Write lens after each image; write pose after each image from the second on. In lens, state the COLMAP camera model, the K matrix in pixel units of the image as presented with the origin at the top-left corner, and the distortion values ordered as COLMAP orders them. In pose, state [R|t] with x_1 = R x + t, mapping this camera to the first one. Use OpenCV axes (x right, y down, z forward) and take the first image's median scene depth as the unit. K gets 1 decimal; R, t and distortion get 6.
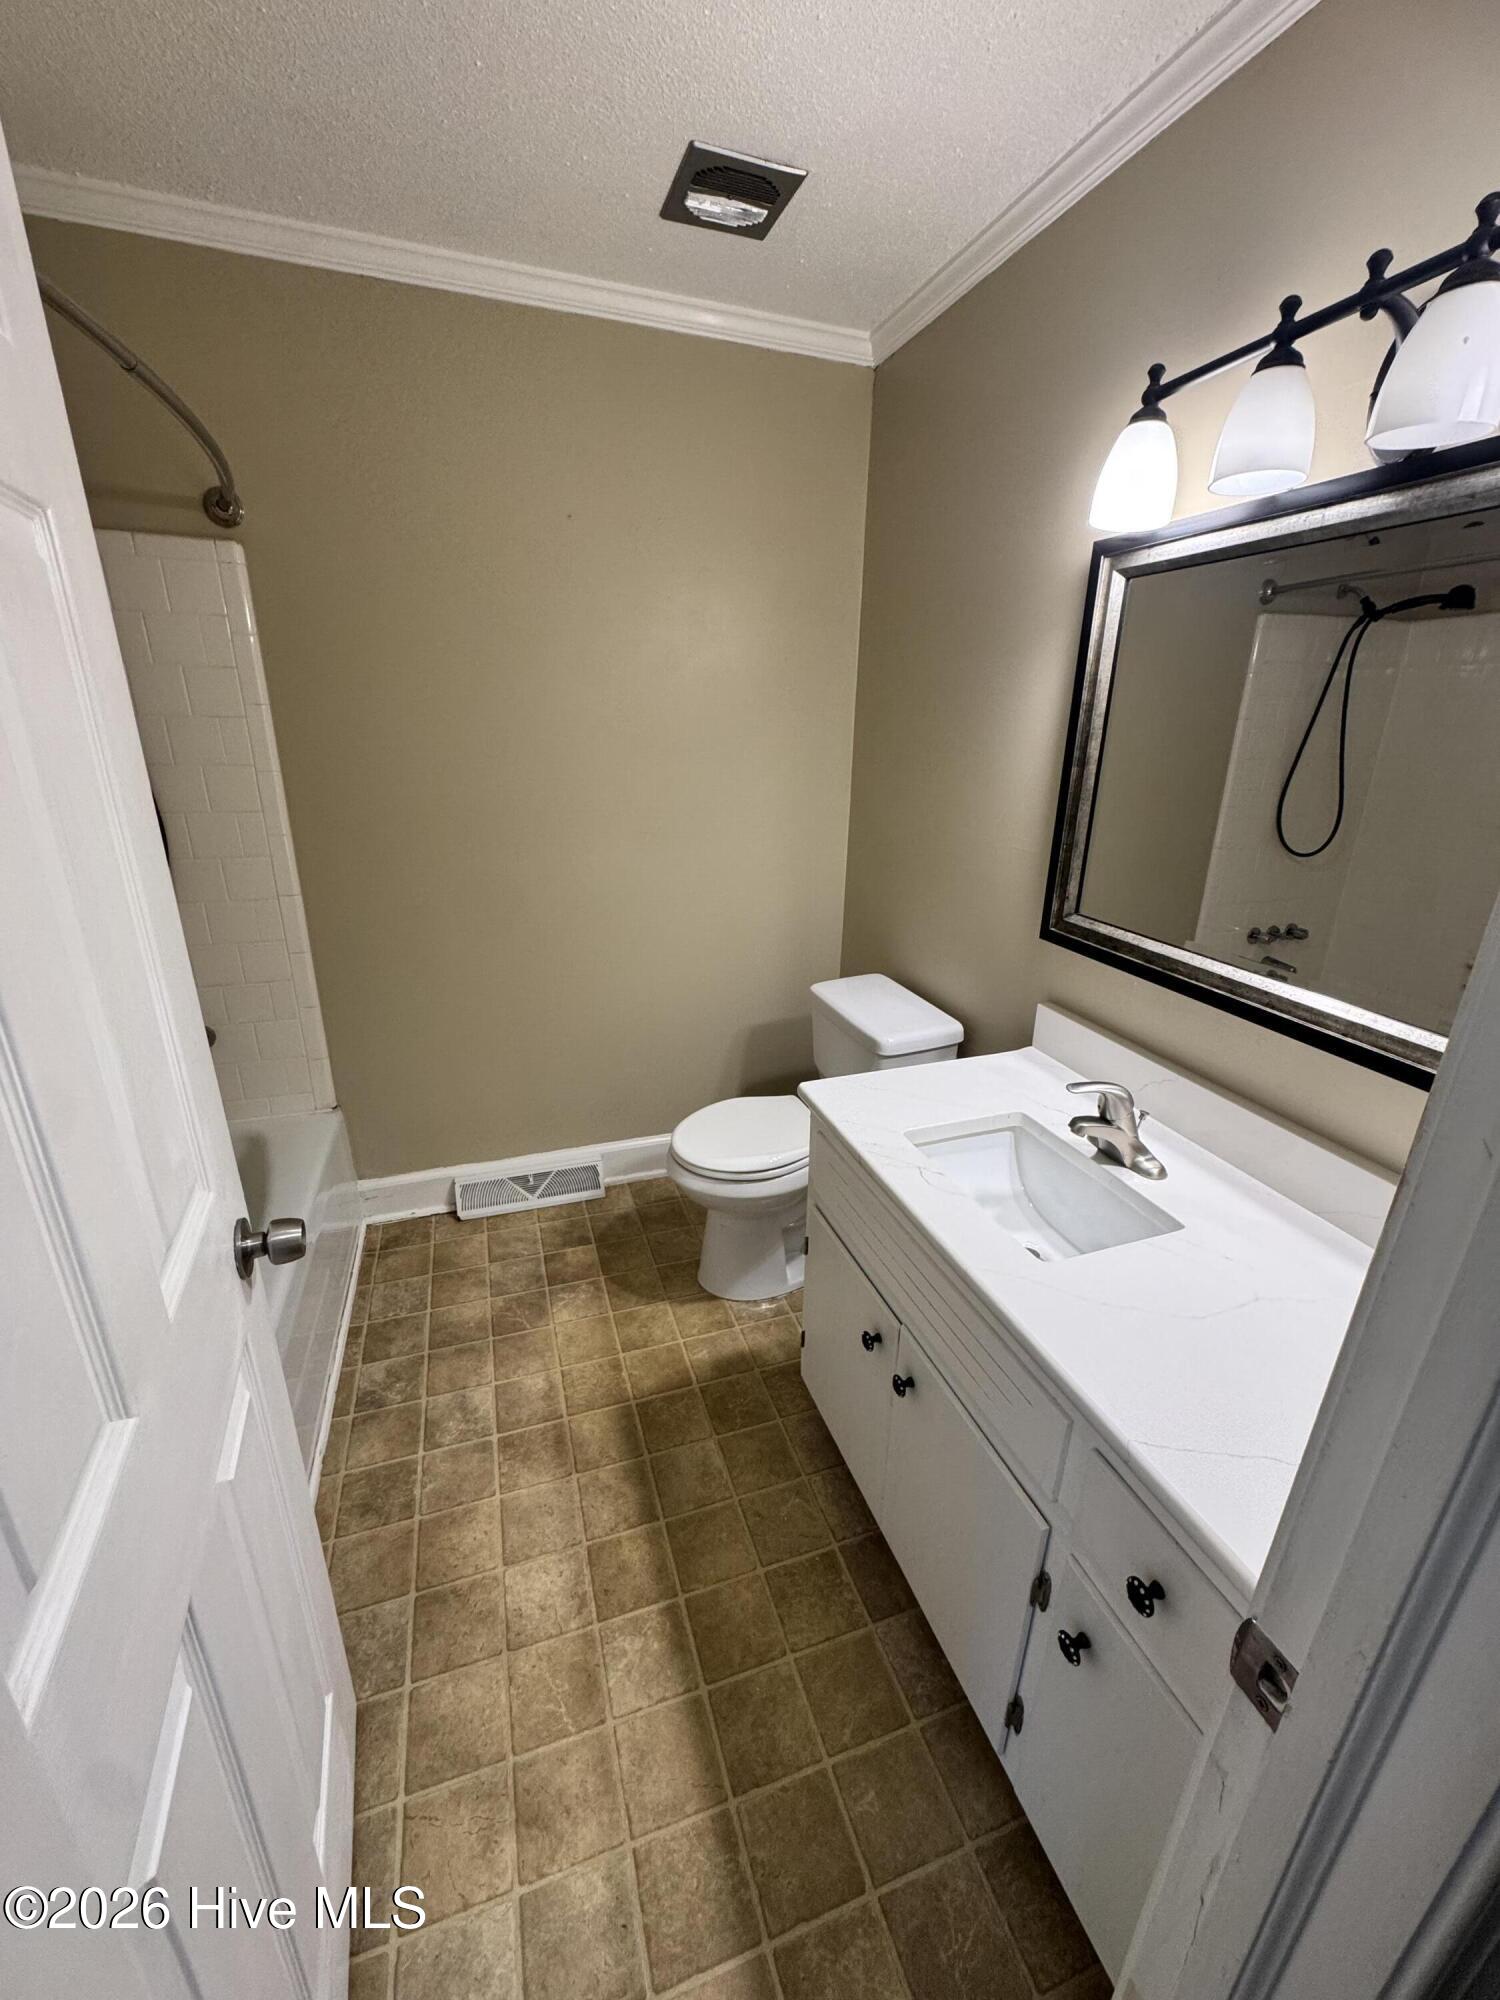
lens RADIAL K [[798.3, 0, 756.1], [0, 798.3, 1002.4], [0, 0, 1]] dist [-0.002938, 0.000305]
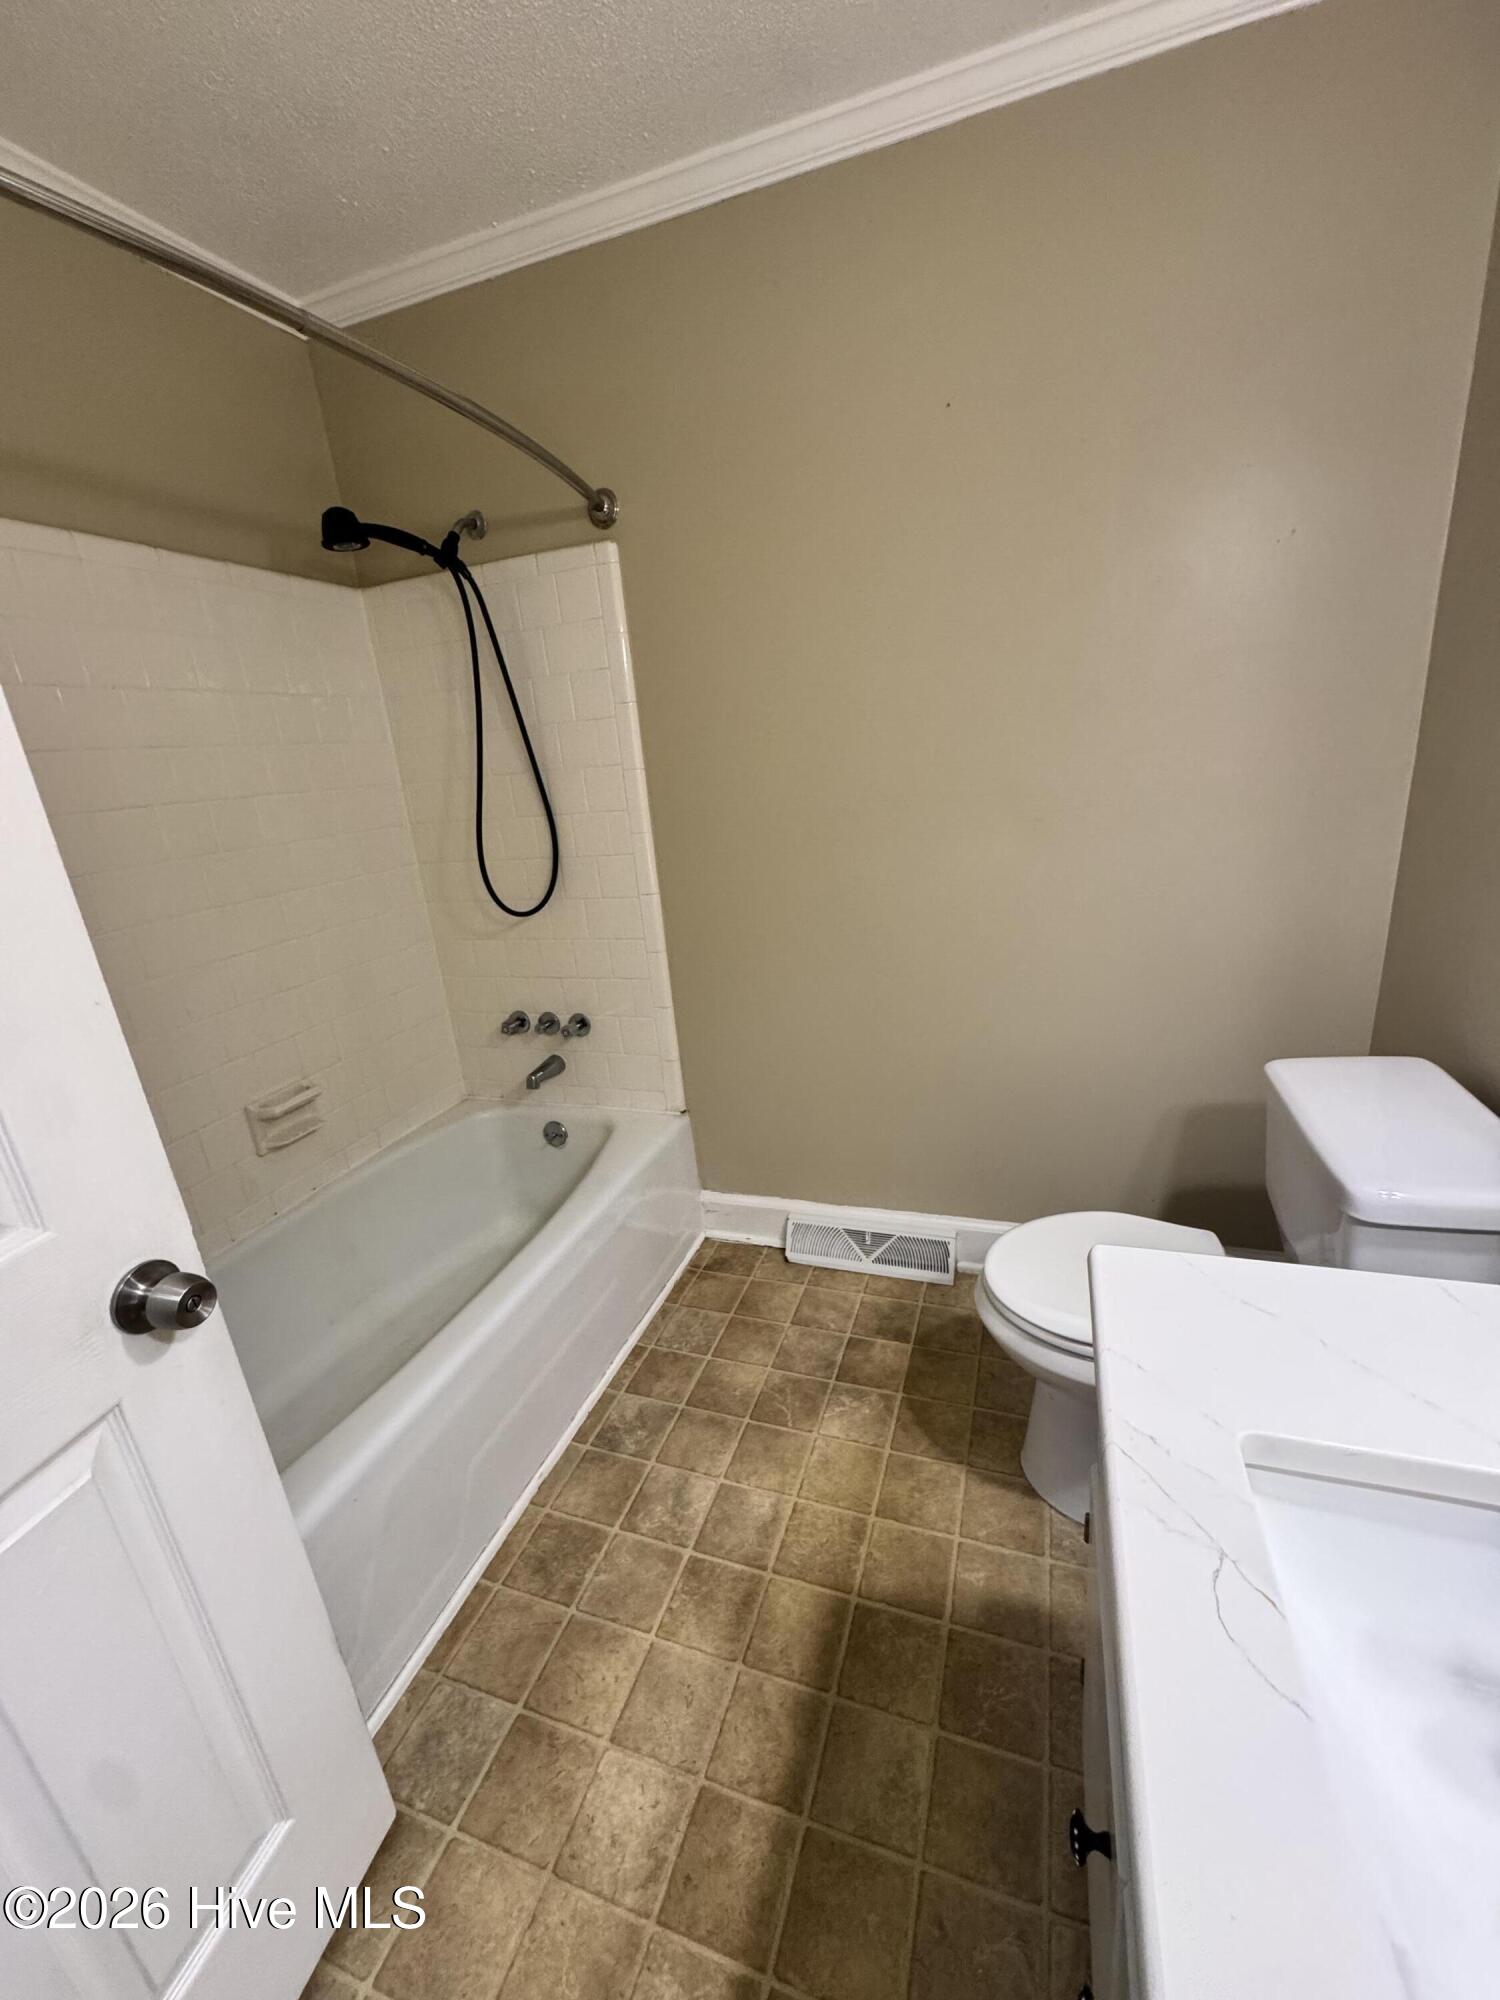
lens RADIAL K [[798.3, 0, 756.1], [0, 798.3, 1002.4], [0, 0, 1]] dist [-0.002938, 0.000305]
pose [[0.777204, 0.103798, -0.620629, 0.163481], [-0.112318, 0.993346, 0.025480, -0.044330], [0.619143, 0.049905, 0.783691, 0.336471]]
